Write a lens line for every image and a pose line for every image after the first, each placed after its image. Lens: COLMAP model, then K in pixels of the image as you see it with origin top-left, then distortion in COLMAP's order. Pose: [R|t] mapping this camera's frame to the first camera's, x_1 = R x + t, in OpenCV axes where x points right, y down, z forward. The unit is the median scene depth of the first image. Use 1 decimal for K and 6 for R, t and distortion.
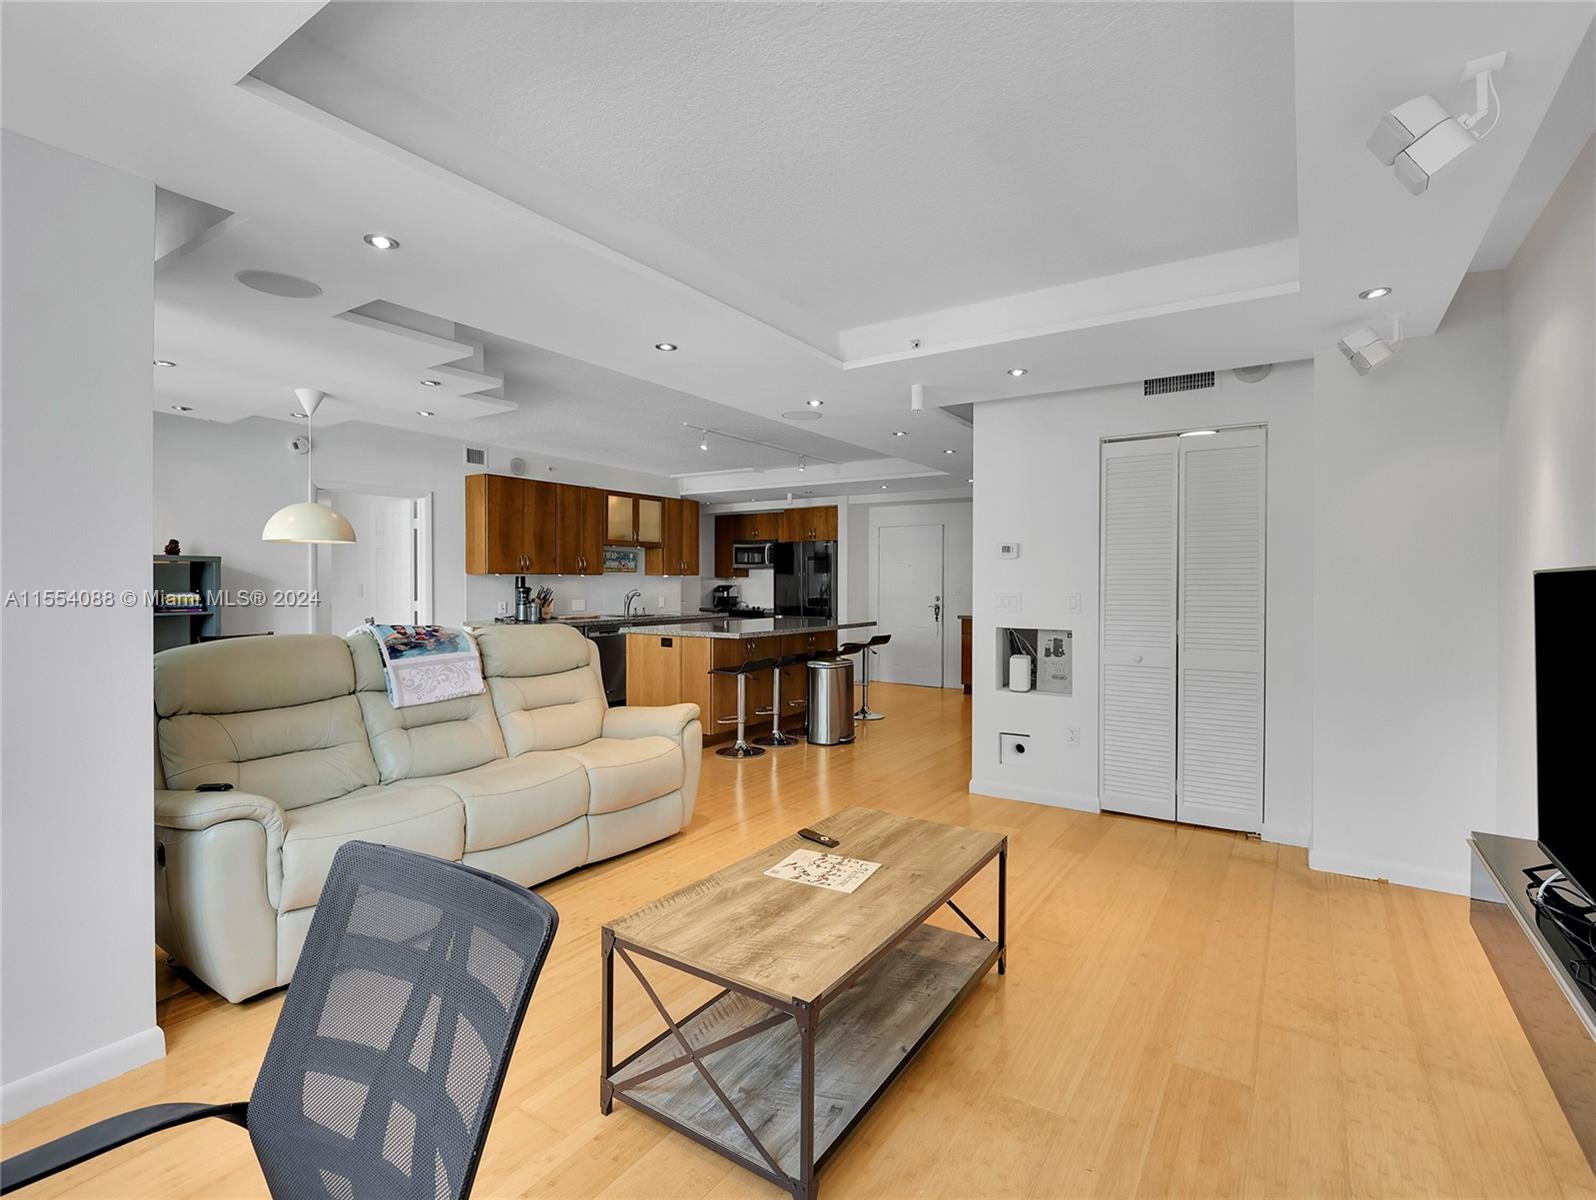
lens RADIAL K [[758.7, 0, 784.3], [0, 758.7, 591.8], [0, 0, 1]] dist [-0.004137, 0.000717]
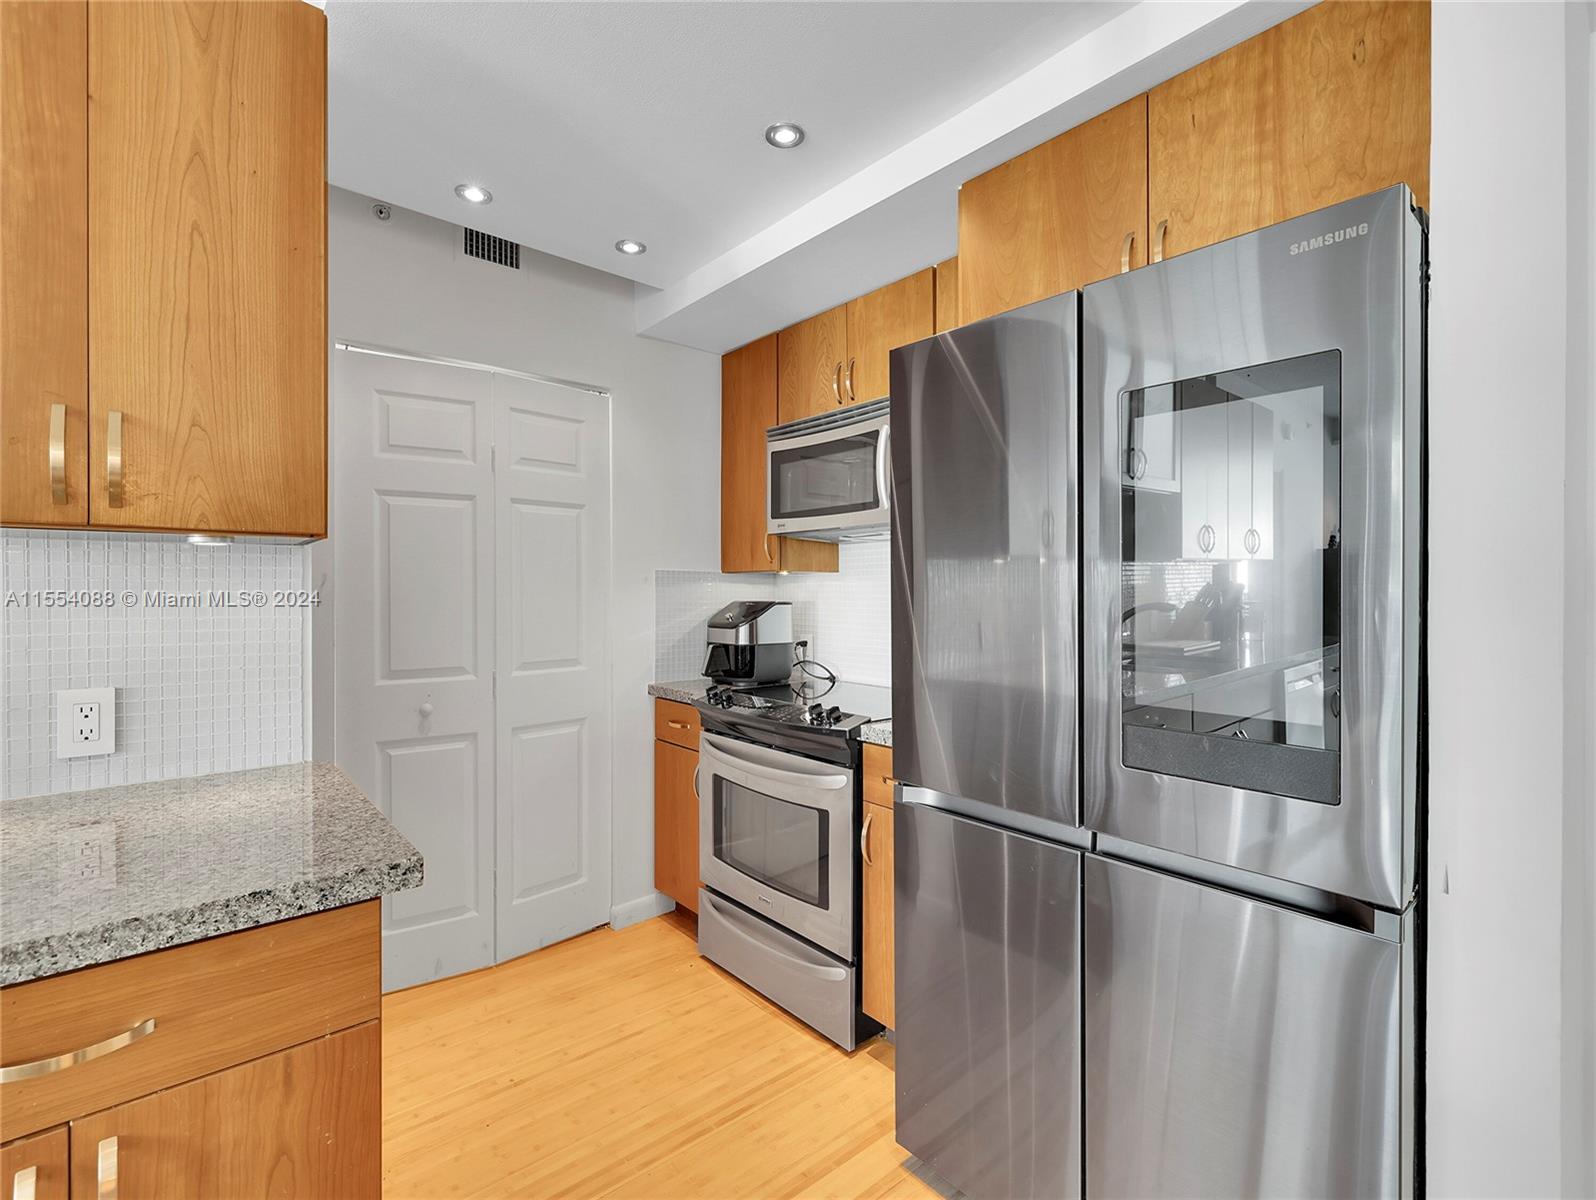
lens RADIAL K [[758.7, 0, 786.8], [0, 758.7, 594.9], [0, 0, 1]] dist [-0.004137, 0.000717]
pose [[0.962988, 0.000201, -0.269544, 0.010582], [-0.003139, 0.999940, -0.010471, -0.010944], [0.269526, 0.010929, 0.962931, 0.992550]]
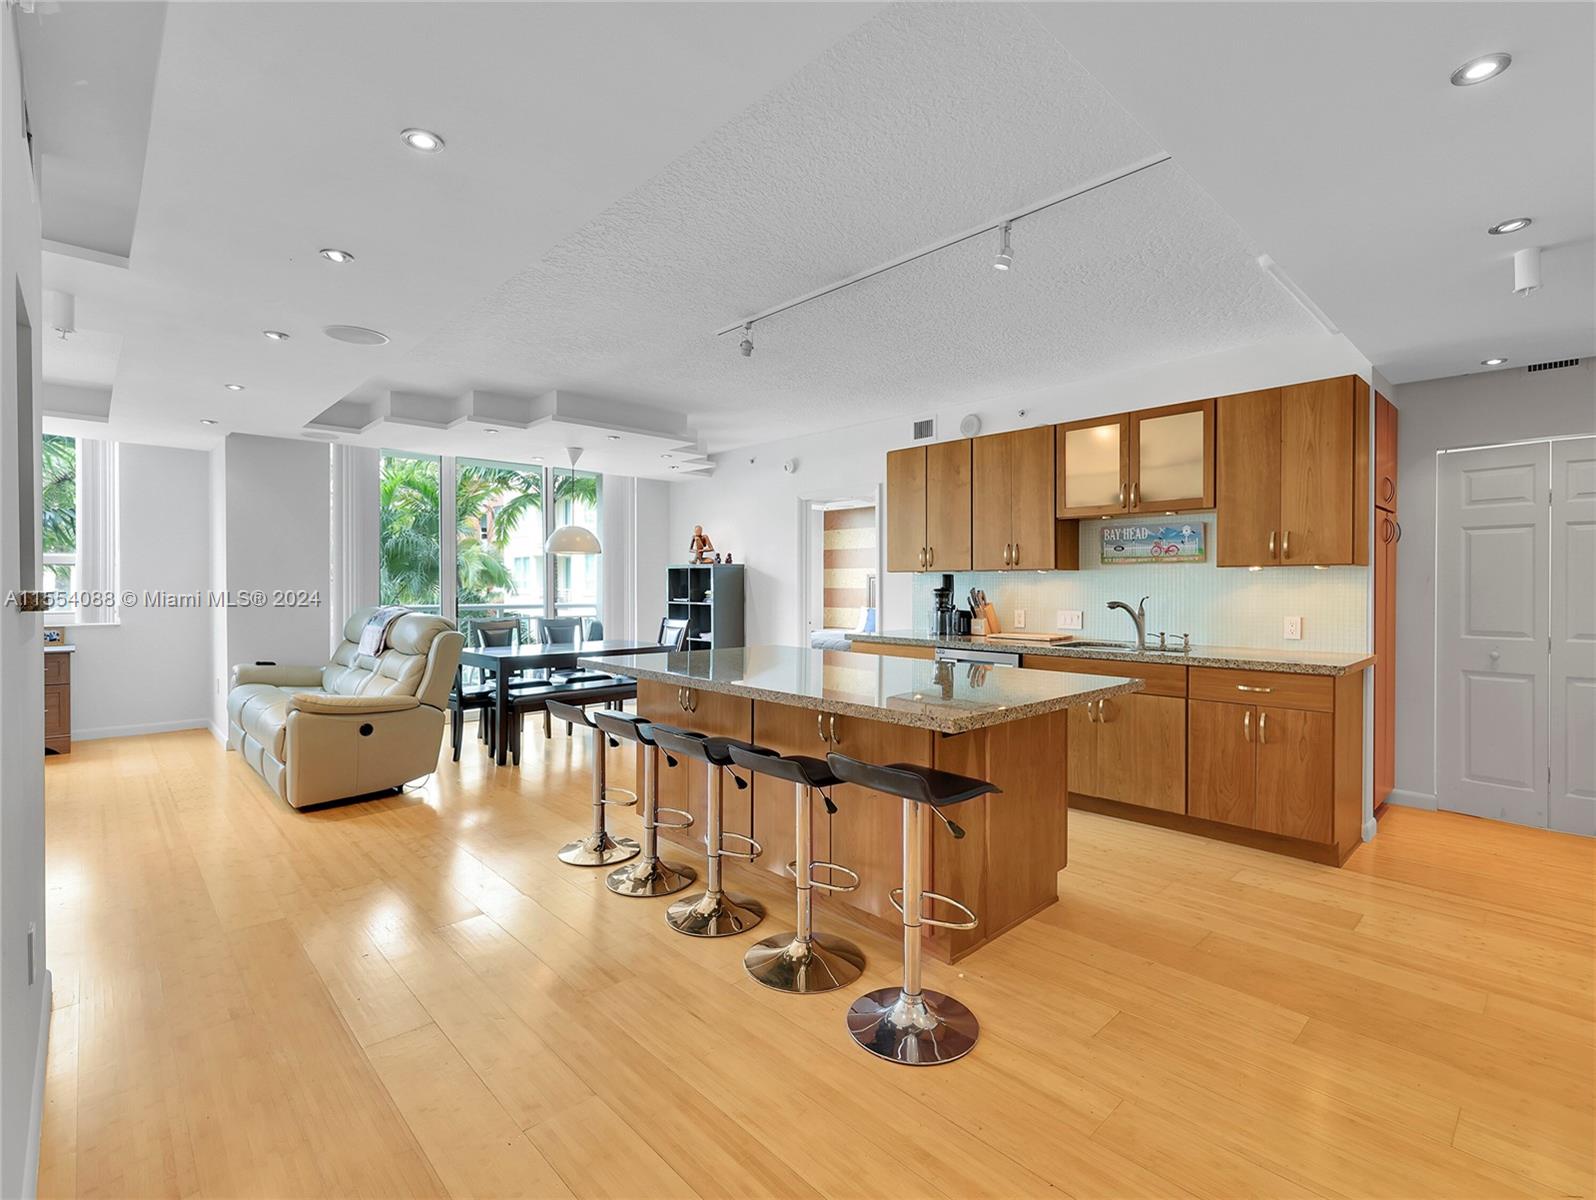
lens RADIAL K [[758.7, 0, 812.9], [0, 758.7, 594.2], [0, 0, 1]] dist [-0.004137, 0.000717]
pose [[-0.190957, 0.009293, -0.981554, 0.360933], [-0.017457, 0.999765, 0.012862, -0.007363], [0.981443, 0.019591, -0.190750, 0.897420]]
